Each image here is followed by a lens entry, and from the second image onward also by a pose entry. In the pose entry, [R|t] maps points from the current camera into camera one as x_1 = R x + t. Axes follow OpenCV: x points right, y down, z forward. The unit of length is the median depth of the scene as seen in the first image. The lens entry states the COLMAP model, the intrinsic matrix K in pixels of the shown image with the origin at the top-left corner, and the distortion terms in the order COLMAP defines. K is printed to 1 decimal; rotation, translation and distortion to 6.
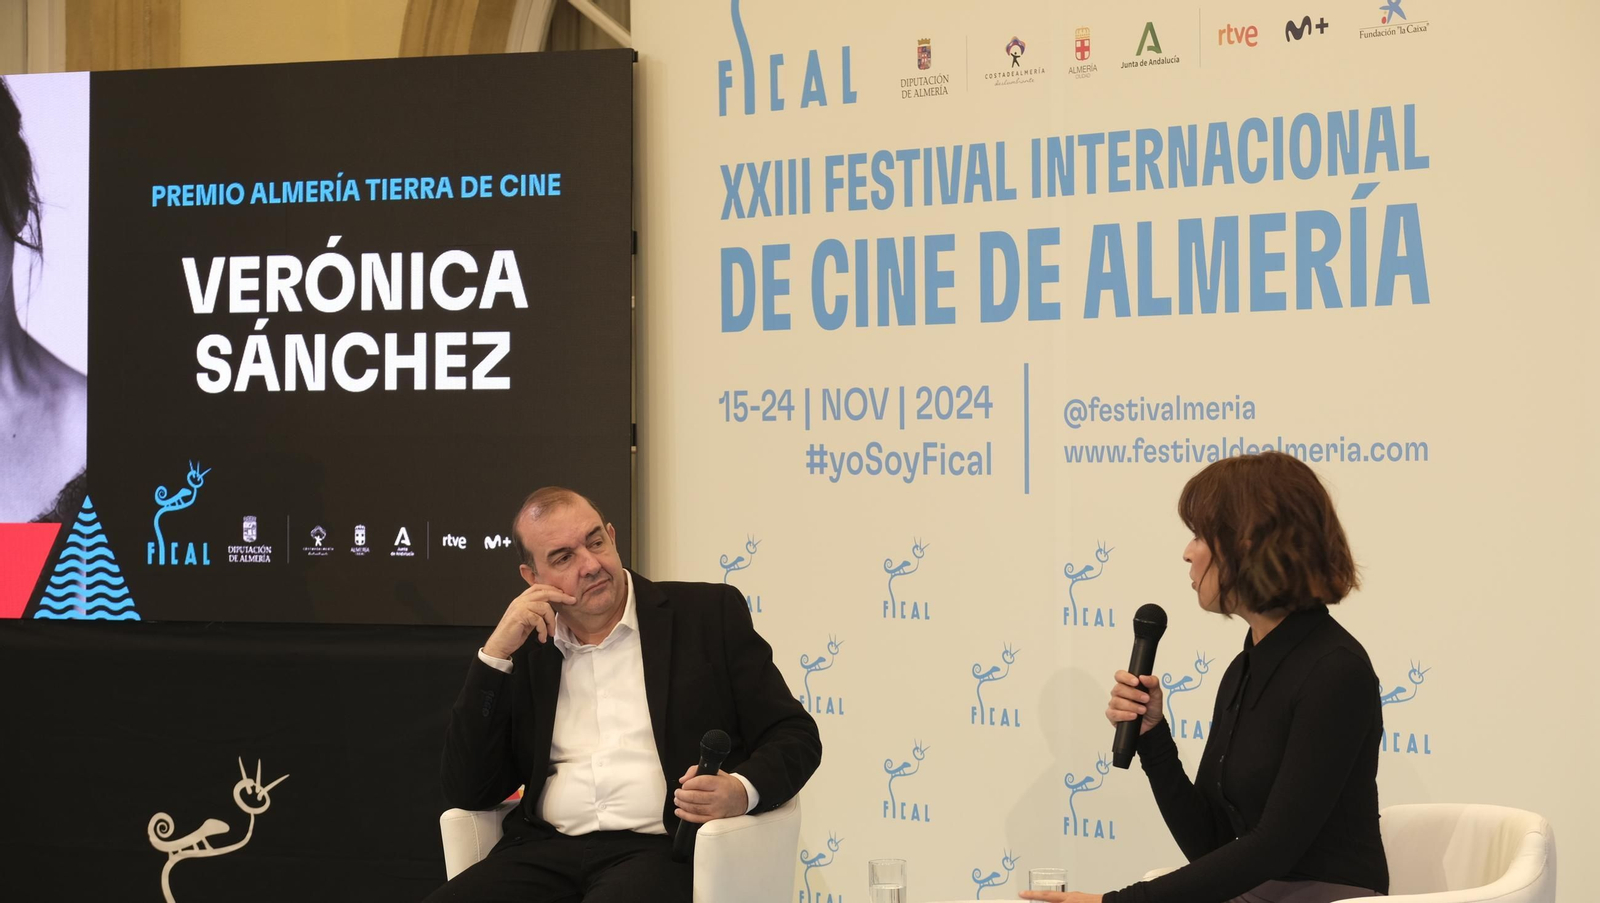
lens RADIAL K [[3596.1, 0, 800.0], [0, 3596.1, 451.5], [0, 0, 1]] dist [0.014940, -0.013946]
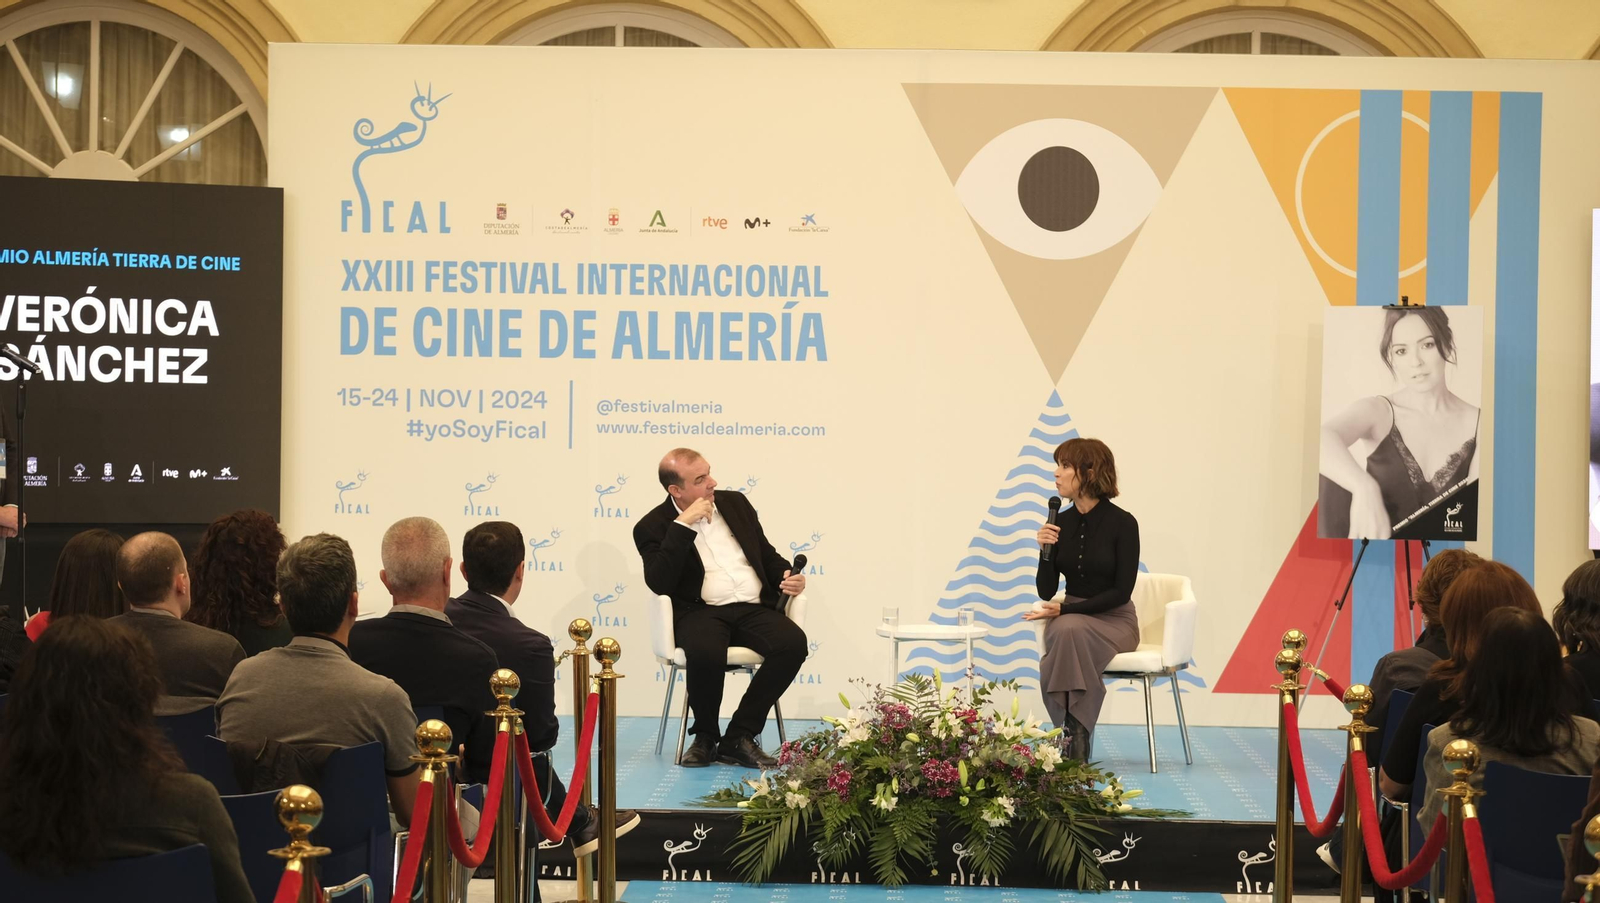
lens RADIAL K [[3596.1, 0, 800.0], [0, 3596.1, 451.5], [0, 0, 1]] dist [0.014940, -0.013946]
pose [[0.718831, 0.007712, 0.695142, -1.115593], [-0.017694, 0.999817, 0.007205, -0.002553], [-0.694960, -0.017479, 0.718836, -0.433720]]
